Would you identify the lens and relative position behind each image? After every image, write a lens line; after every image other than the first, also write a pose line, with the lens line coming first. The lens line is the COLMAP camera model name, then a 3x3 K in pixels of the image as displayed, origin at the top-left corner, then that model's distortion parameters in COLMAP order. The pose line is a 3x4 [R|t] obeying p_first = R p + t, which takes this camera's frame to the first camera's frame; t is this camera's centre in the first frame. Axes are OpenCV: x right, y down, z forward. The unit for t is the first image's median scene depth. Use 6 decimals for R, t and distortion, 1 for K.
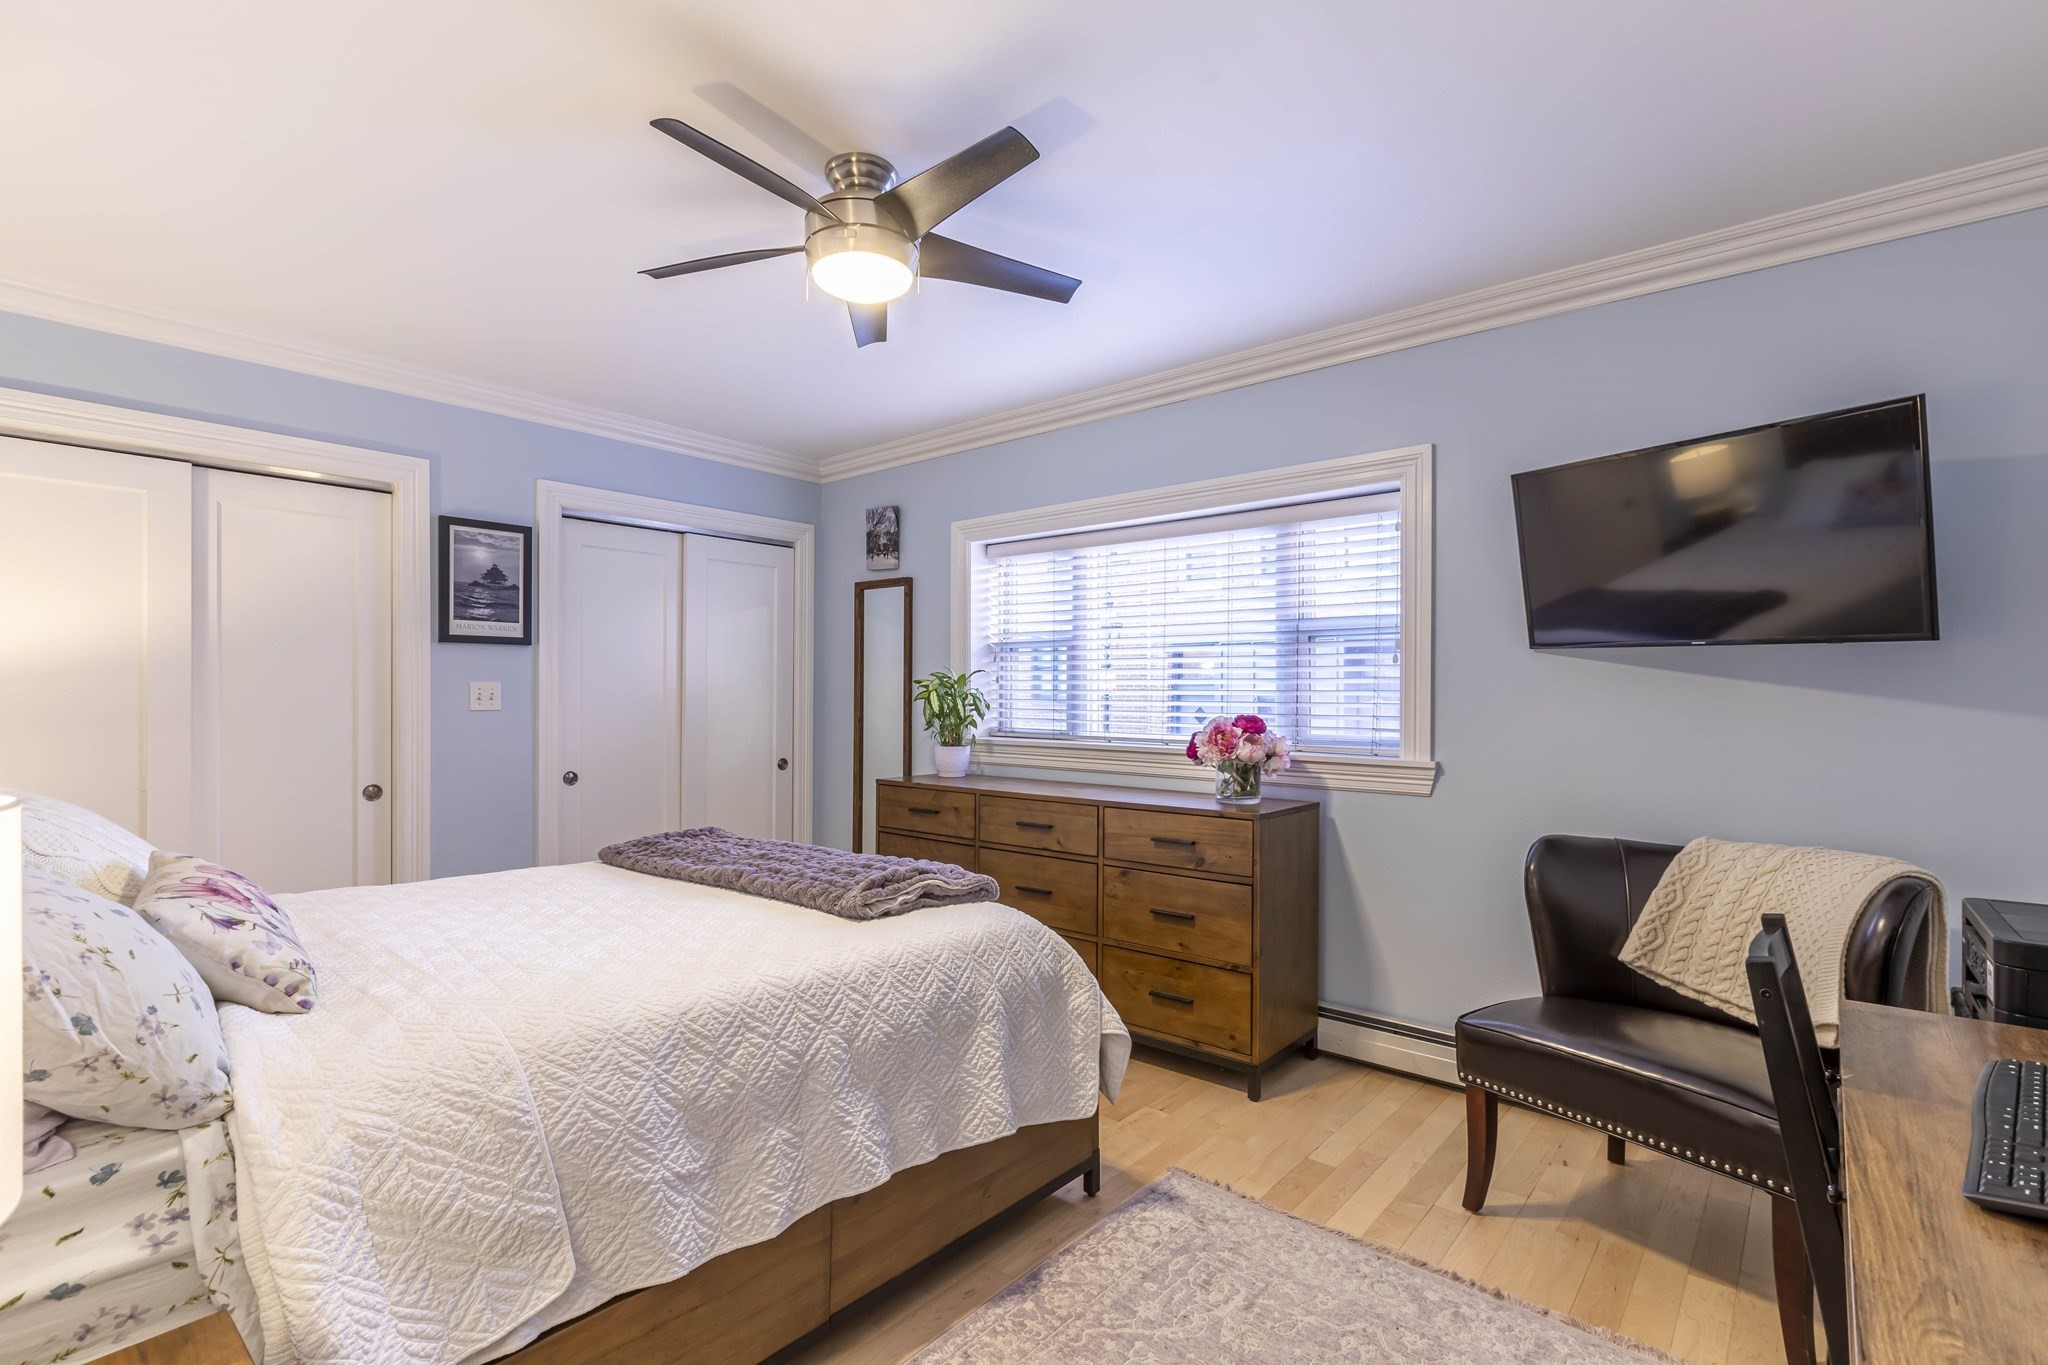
lens RADIAL K [[943.4, 0, 1023.0], [0, 943.4, 689.0], [0, 0, 1]] dist [0.001452, 0.000596]
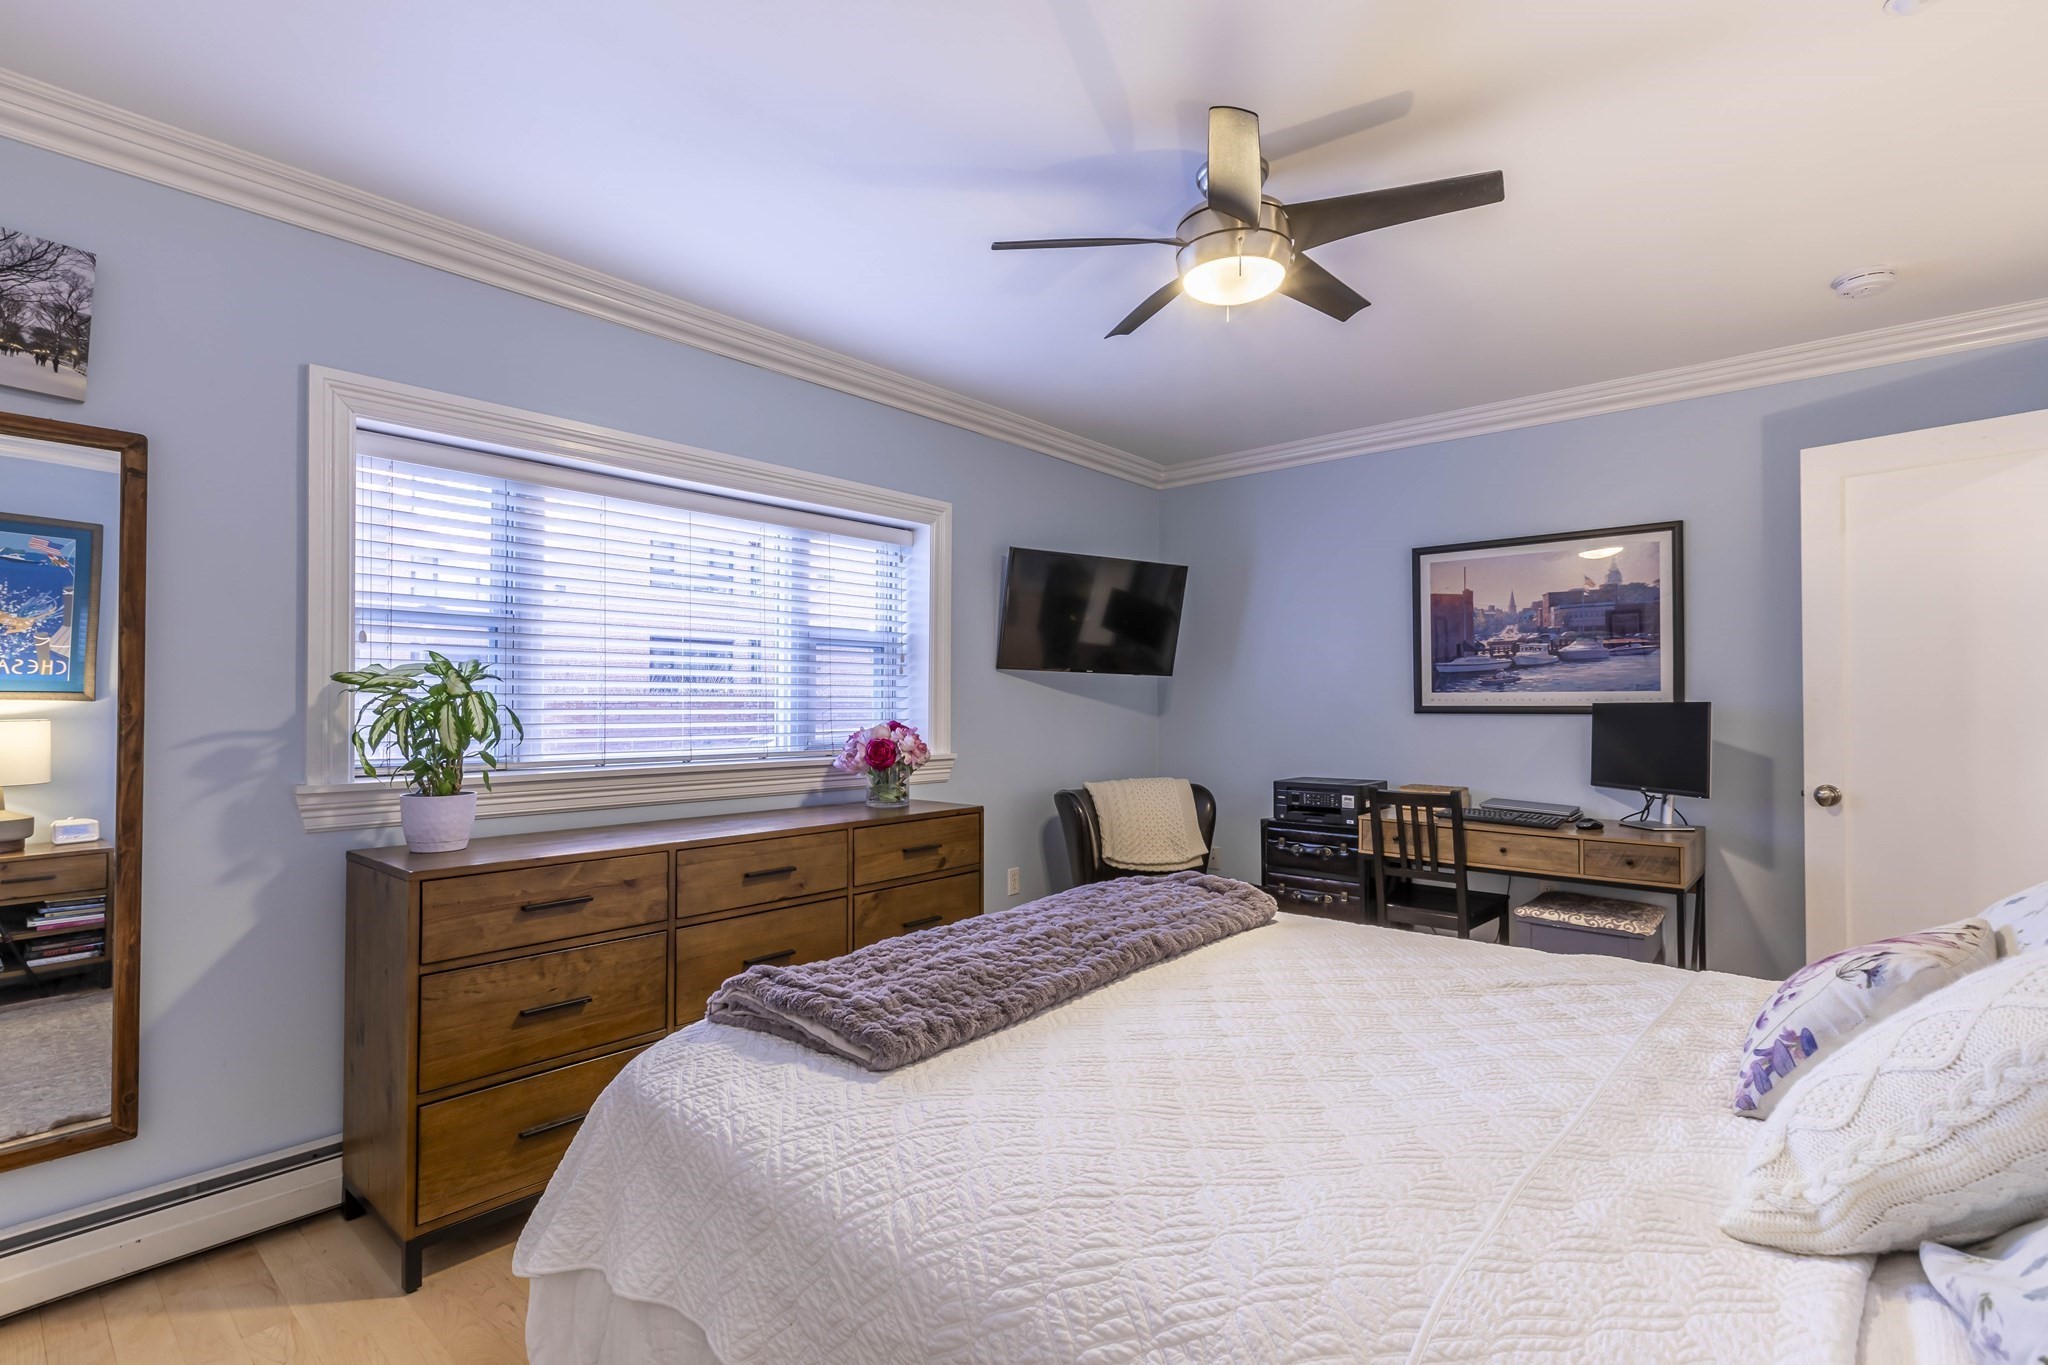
lens RADIAL K [[943.4, 0, 1023.0], [0, 943.4, 689.0], [0, 0, 1]] dist [0.001452, 0.000596]
pose [[0.020466, 0.008940, 0.999751, -0.700196], [-0.007943, 0.999930, -0.008779, 0.001034], [-0.999759, -0.007762, 0.020535, 0.731194]]
